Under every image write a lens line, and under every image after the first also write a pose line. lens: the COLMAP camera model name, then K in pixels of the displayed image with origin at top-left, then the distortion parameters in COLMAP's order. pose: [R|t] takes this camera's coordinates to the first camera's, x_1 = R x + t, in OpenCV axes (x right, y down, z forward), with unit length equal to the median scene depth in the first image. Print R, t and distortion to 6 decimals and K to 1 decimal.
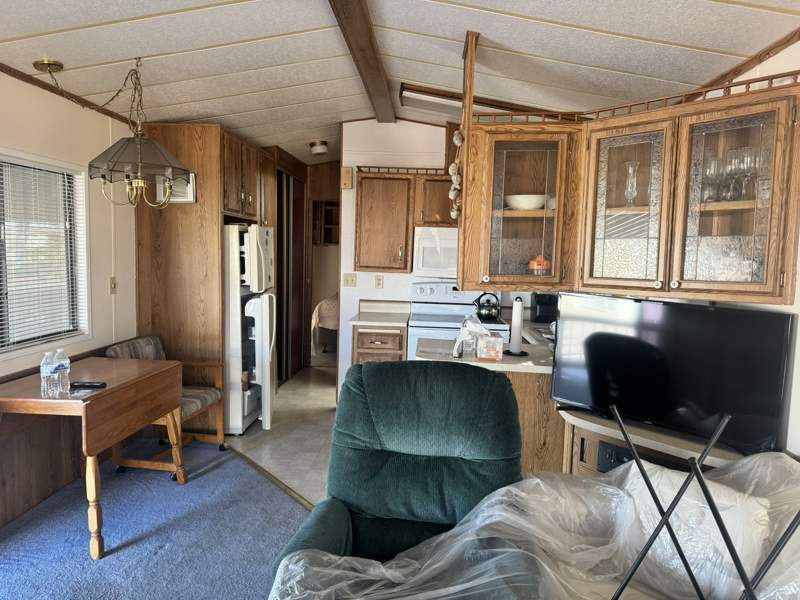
lens RADIAL K [[568.2, 0, 400.0], [0, 568.2, 300.0], [0, 0, 1]] dist [-0.001907, -0.001918]
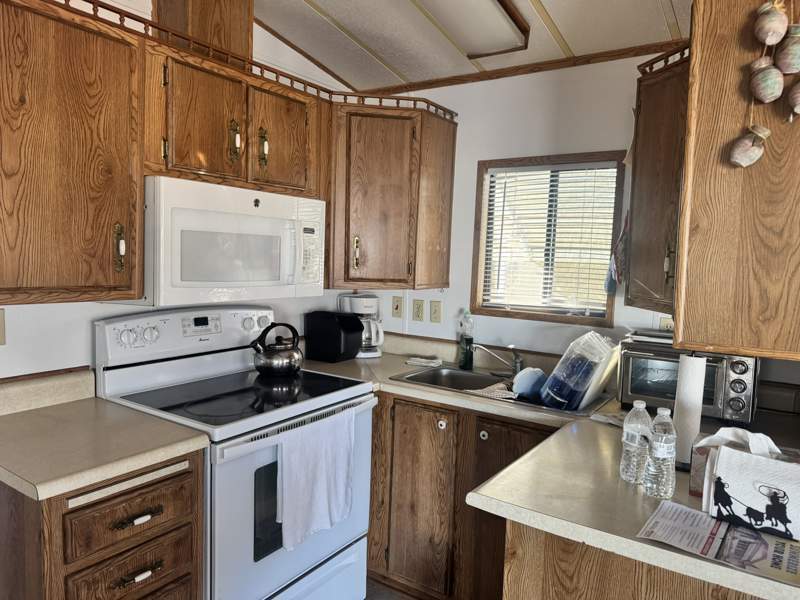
lens RADIAL K [[568.2, 0, 400.0], [0, 568.2, 300.0], [0, 0, 1]] dist [-0.001907, -0.001918]
pose [[0.543630, -0.100589, 0.833276, -0.205529], [0.077747, 0.994559, 0.069336, -0.059066], [-0.835716, 0.027092, 0.548493, 0.644170]]
